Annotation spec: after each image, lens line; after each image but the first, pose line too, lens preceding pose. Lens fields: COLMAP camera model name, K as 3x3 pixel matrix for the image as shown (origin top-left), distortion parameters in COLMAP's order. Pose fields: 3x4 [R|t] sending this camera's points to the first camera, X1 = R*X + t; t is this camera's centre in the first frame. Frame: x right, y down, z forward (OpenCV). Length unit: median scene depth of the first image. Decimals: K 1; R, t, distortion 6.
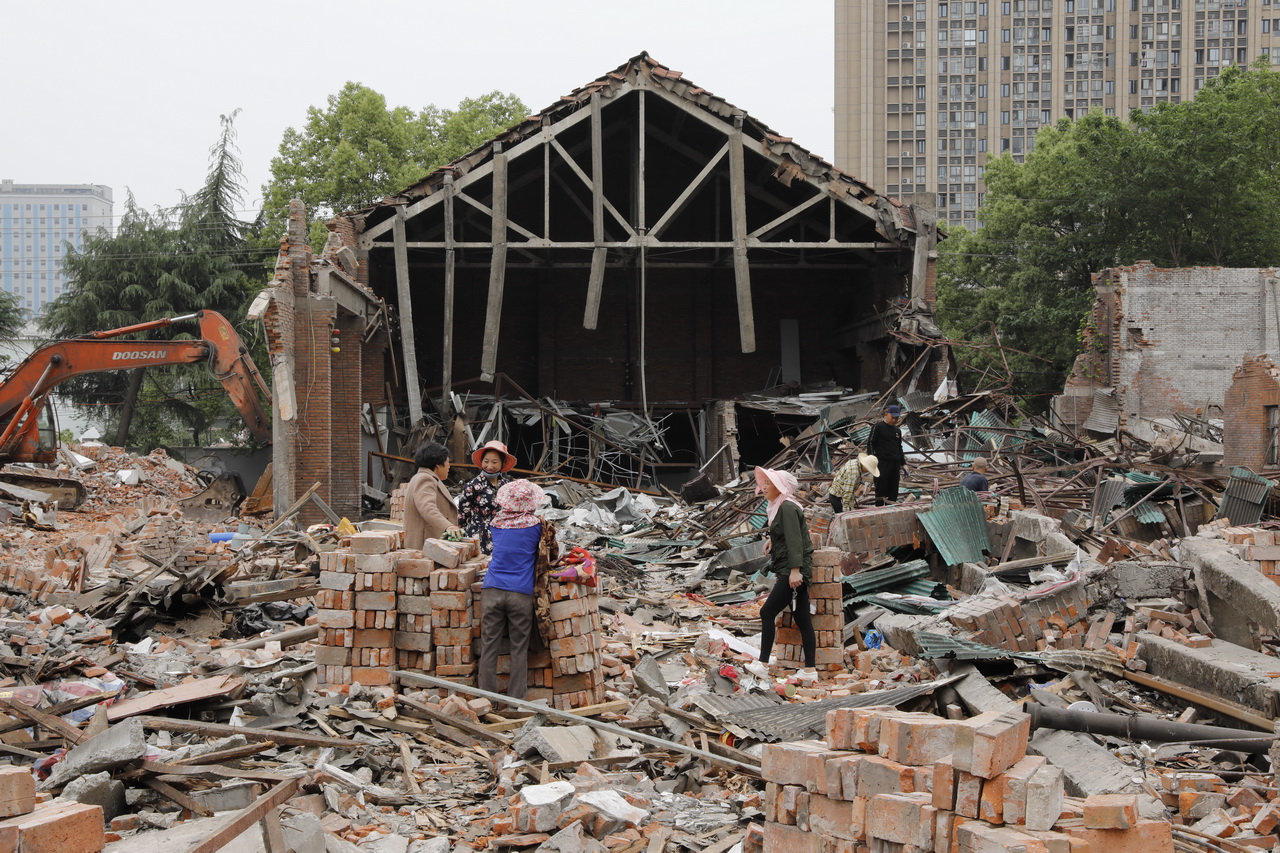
lens RADIAL K [[2106.0, 0, 639.9], [0, 2106.0, 427.3], [0, 0, 1]] dist [0.068639, 0.000000]
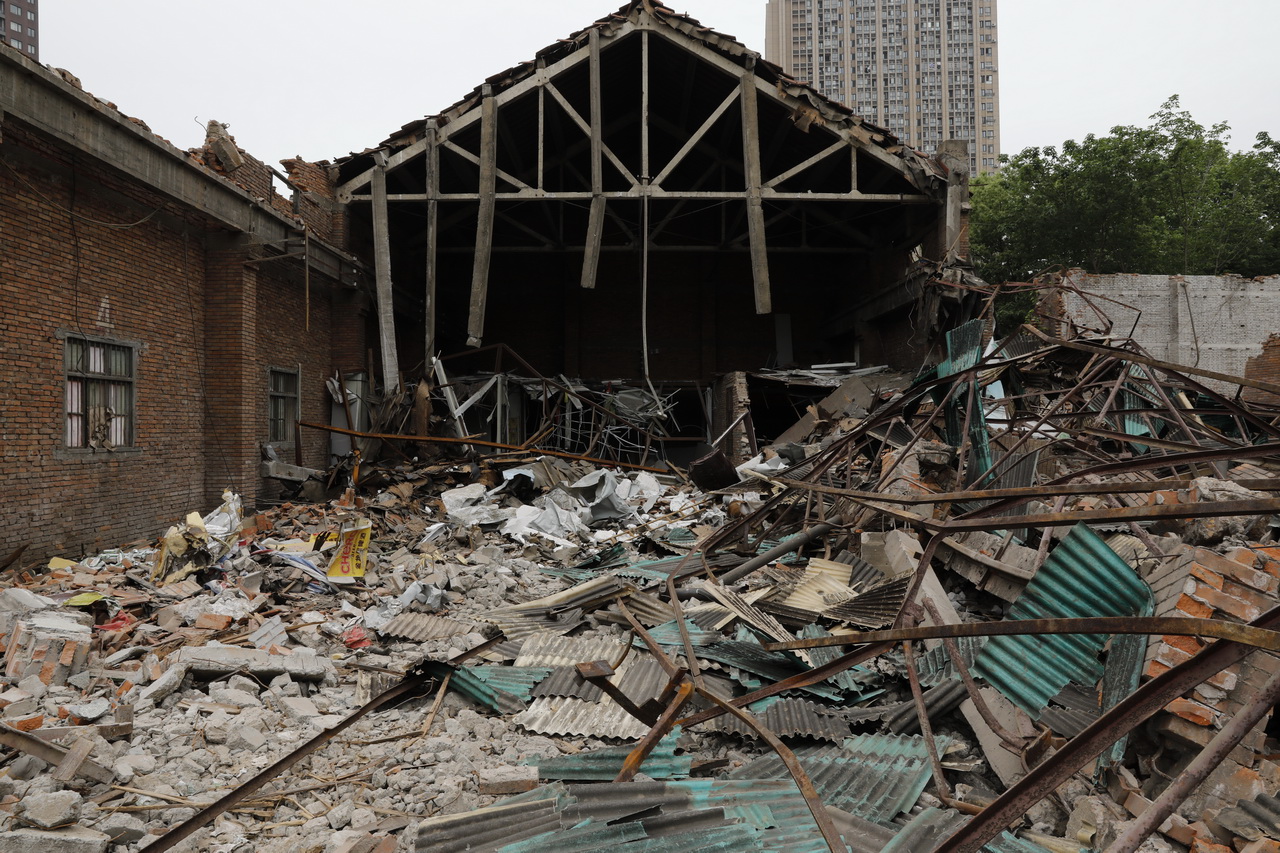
lens RADIAL K [[889.5, 0, 639.9], [0, 889.5, 418.5], [0, 0, 1]] dist [-0.060659, -0.000840]
pose [[0.999331, -0.002167, -0.036514, 0.012406], [0.001842, 0.999958, -0.008936, 0.012665], [0.036532, 0.008863, 0.999293, 0.619877]]
